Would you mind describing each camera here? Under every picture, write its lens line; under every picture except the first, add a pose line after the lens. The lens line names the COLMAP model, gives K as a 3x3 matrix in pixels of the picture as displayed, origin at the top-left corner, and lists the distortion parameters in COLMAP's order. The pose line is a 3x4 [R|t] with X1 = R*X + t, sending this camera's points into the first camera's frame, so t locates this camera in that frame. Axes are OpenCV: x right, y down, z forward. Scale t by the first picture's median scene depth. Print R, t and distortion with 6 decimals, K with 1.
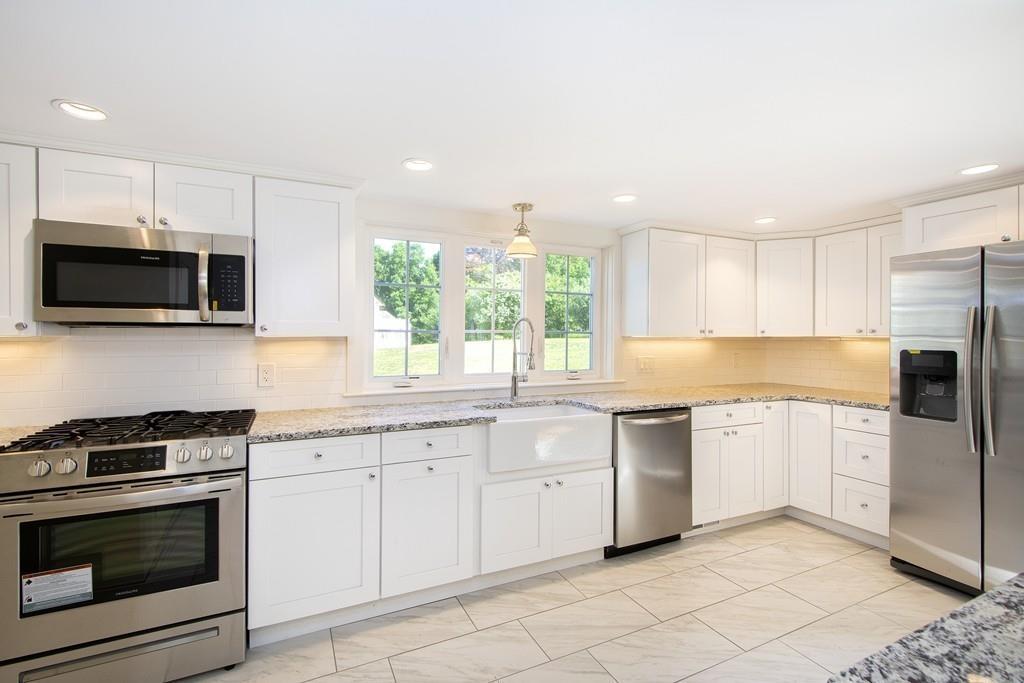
lens RADIAL K [[457.0, 0, 499.5], [0, 457.0, 334.6], [0, 0, 1]] dist [0.003816, -0.000348]
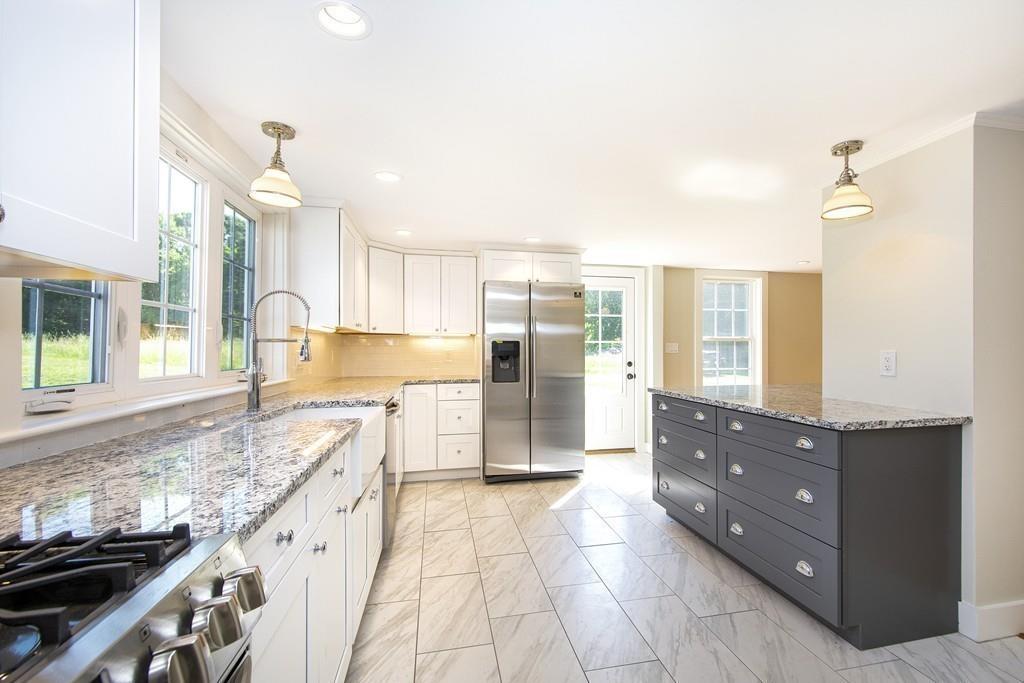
lens RADIAL K [[453.1, 0, 539.2], [0, 453.1, 352.2], [0, 0, 1]] dist [0.000268, -0.000192]
pose [[0.217101, -0.006896, 0.976125, -0.565105], [-0.001117, 0.999973, 0.007313, 0.057194], [-0.976149, -0.002678, 0.217087, 0.486872]]
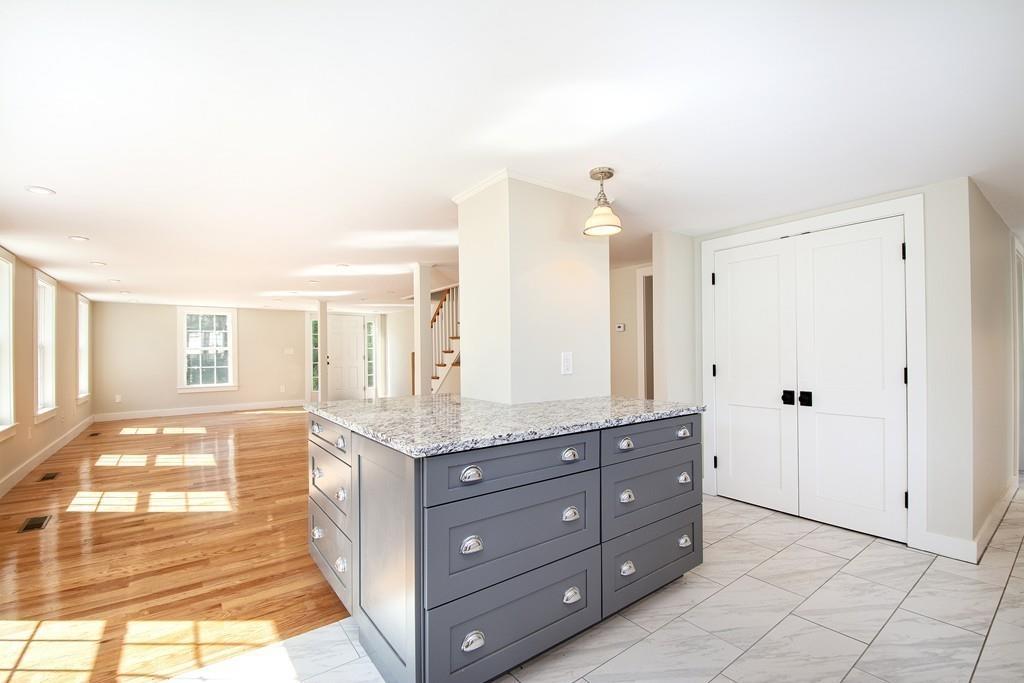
lens RADIAL K [[447.9, 0, 525.0], [0, 447.9, 349.9], [0, 0, 1]] dist [-0.016506, -0.000314]
pose [[-0.976871, 0.009947, -0.213597, 0.678706], [0.012764, 0.999849, -0.011813, 0.062705], [0.213447, -0.014266, -0.976850, 0.966901]]
